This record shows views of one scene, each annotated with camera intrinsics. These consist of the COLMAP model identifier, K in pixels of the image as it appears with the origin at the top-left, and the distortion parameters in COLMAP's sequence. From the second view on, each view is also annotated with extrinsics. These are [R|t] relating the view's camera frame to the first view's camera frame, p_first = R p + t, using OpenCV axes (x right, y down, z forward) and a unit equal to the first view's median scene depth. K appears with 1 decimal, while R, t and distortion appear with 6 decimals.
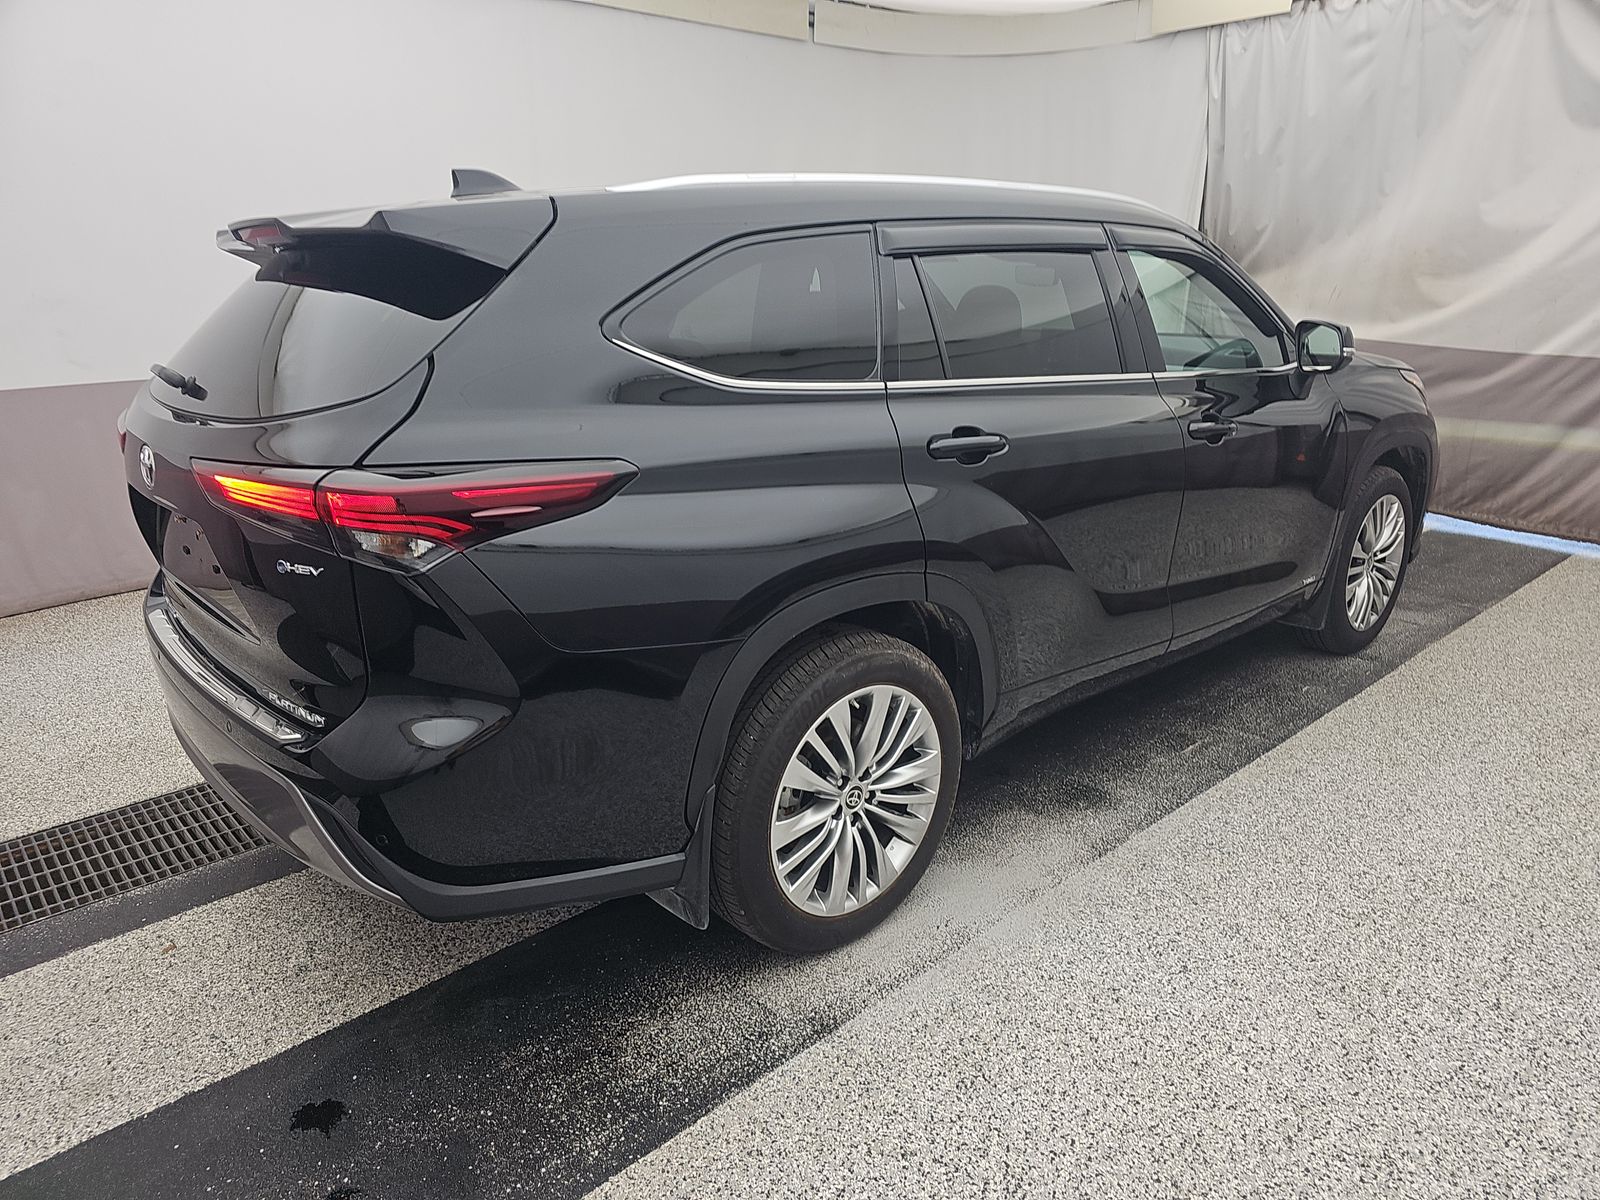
lens RADIAL K [[1077.8, 0, 798.1], [0, 1077.8, 602.9], [0, 0, 1]] dist [0.013110, -0.016143]
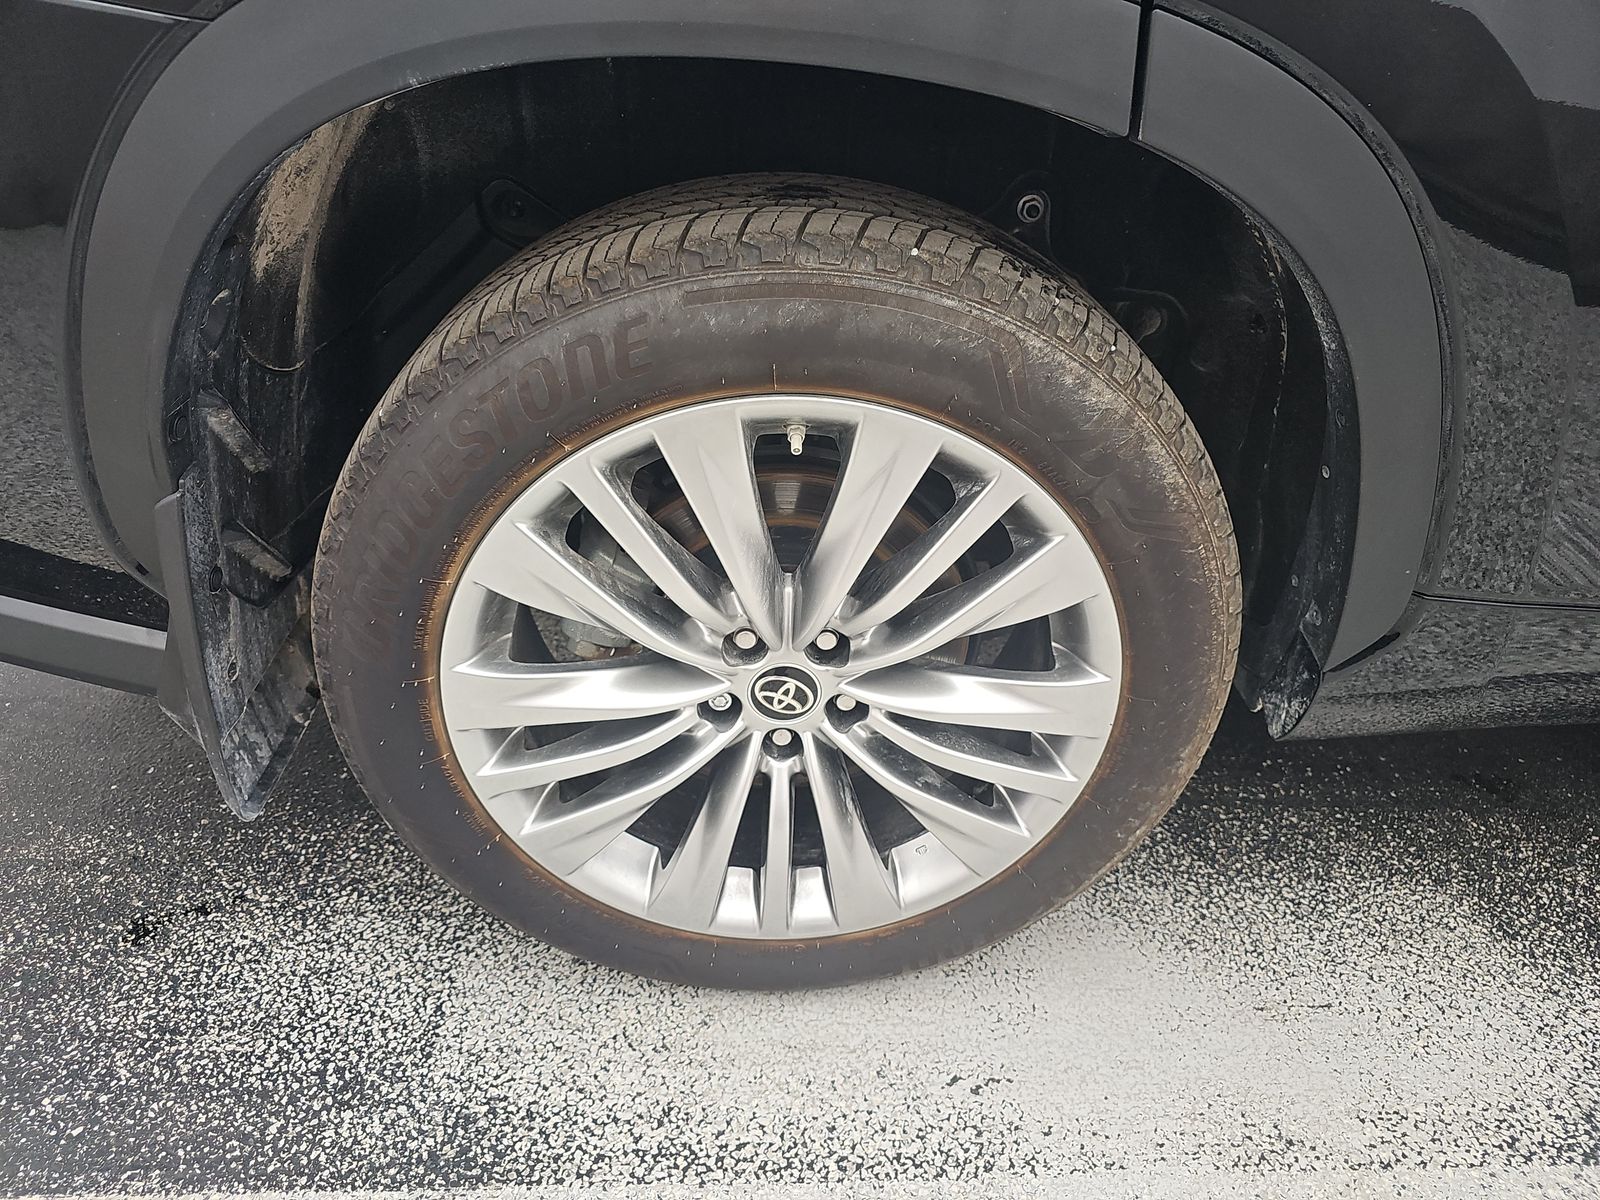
lens RADIAL K [[1077.8, 0, 795.8], [0, 1077.8, 604.6], [0, 0, 1]] dist [0.013110, -0.016143]
pose [[0.765600, 0.394028, -0.508526, 0.232510], [-0.245934, 0.909698, 0.334613, 0.031714], [0.594452, -0.131116, 0.793369, 0.734723]]
